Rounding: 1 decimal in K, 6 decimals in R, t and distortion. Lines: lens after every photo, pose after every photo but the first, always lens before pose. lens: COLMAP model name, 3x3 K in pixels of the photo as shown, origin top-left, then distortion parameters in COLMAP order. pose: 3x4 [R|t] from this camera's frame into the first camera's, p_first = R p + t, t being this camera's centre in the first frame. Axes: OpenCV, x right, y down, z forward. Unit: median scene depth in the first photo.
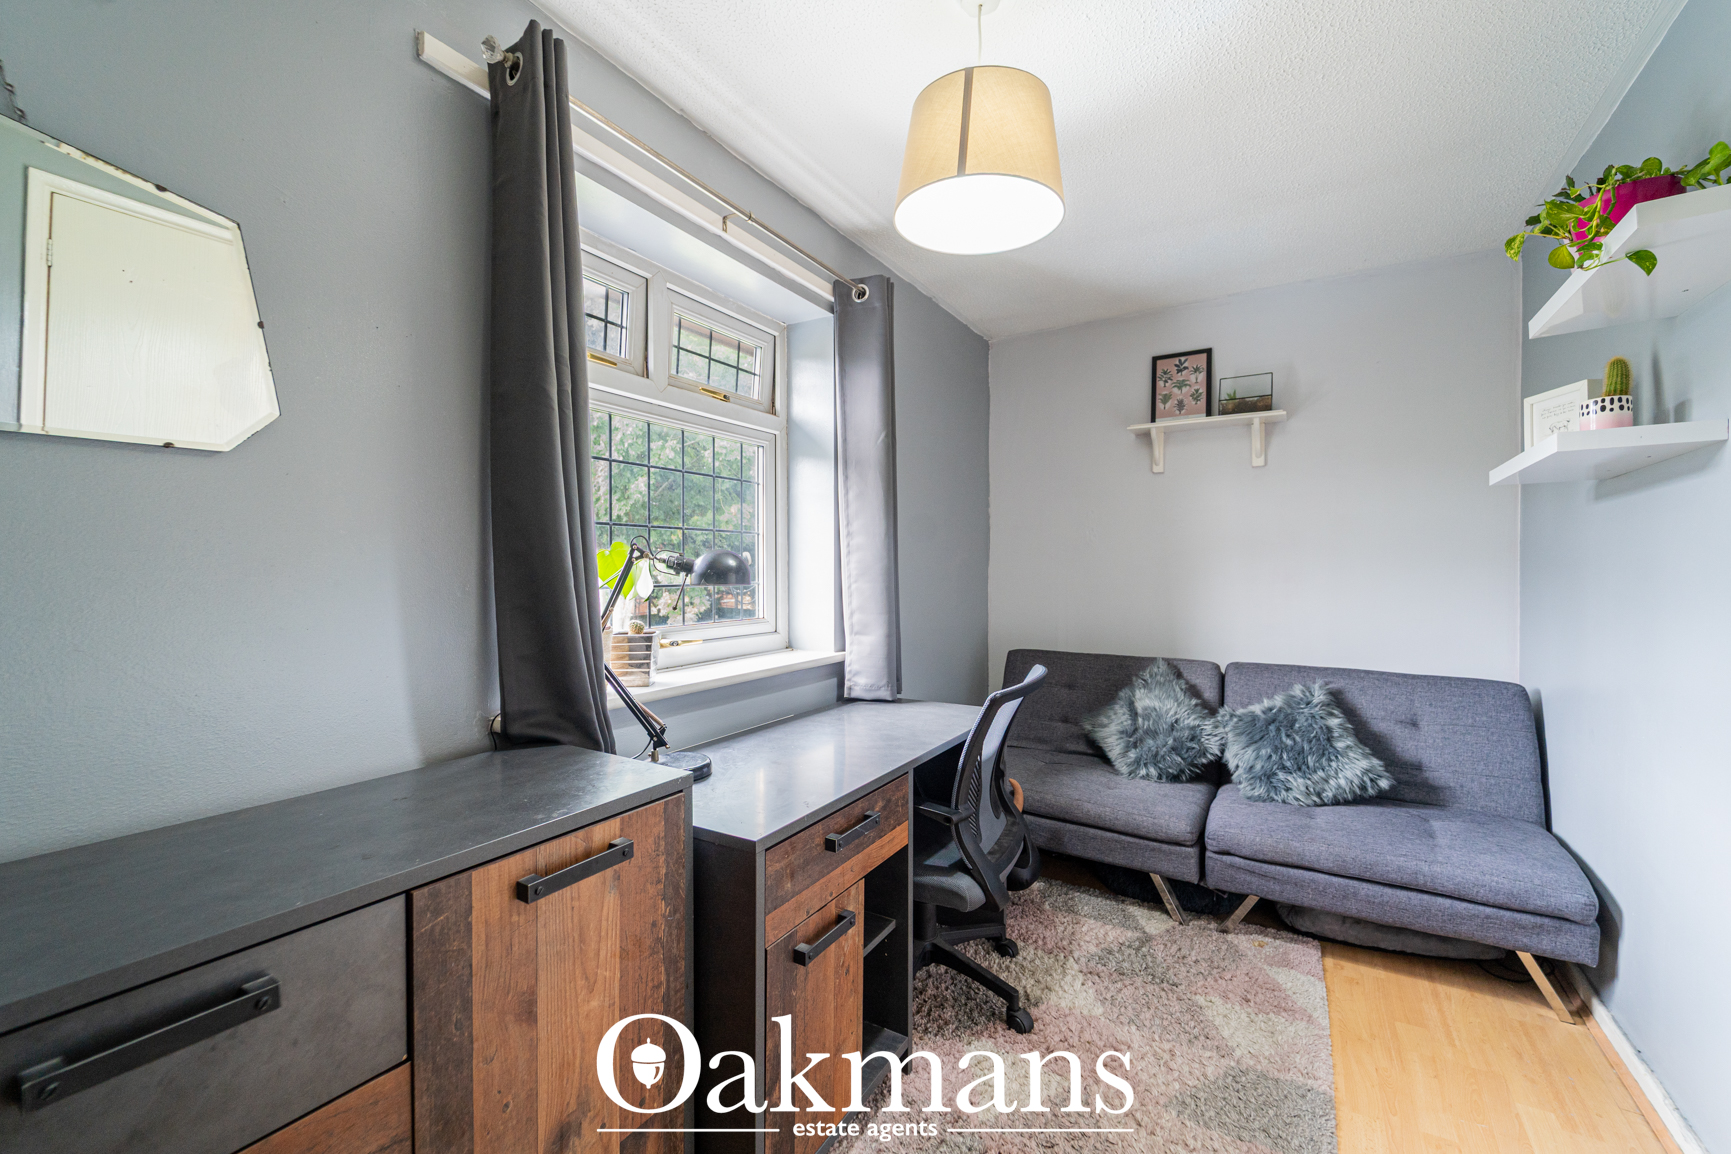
lens RADIAL K [[705.4, 0, 873.3], [0, 705.4, 573.6], [0, 0, 1]] dist [-0.000792, -0.000857]
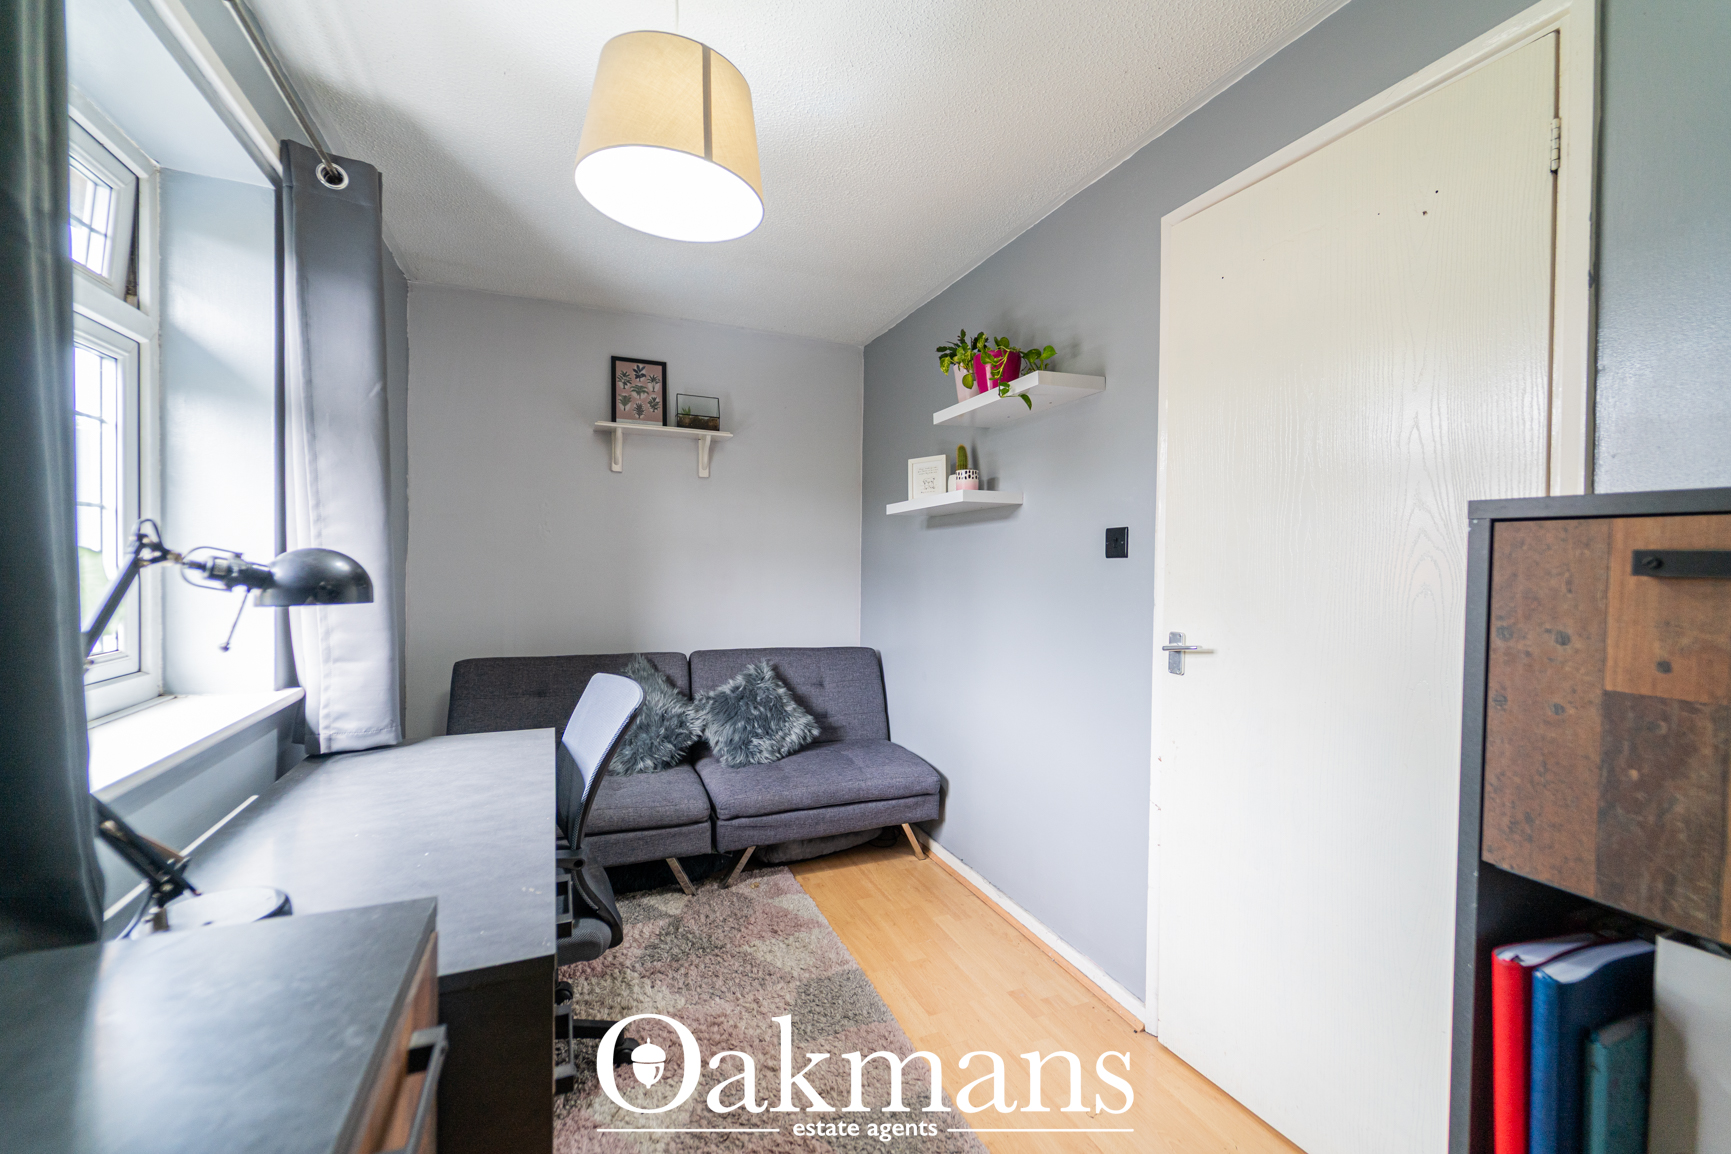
lens RADIAL K [[704.0, 0, 869.3], [0, 704.0, 573.8], [0, 0, 1]] dist [0.001980, -0.000701]
pose [[0.575641, -0.003525, 0.817695, -0.293369], [-0.010400, 0.999878, 0.011632, -0.015639], [-0.817636, -0.015199, 0.575535, 0.156797]]
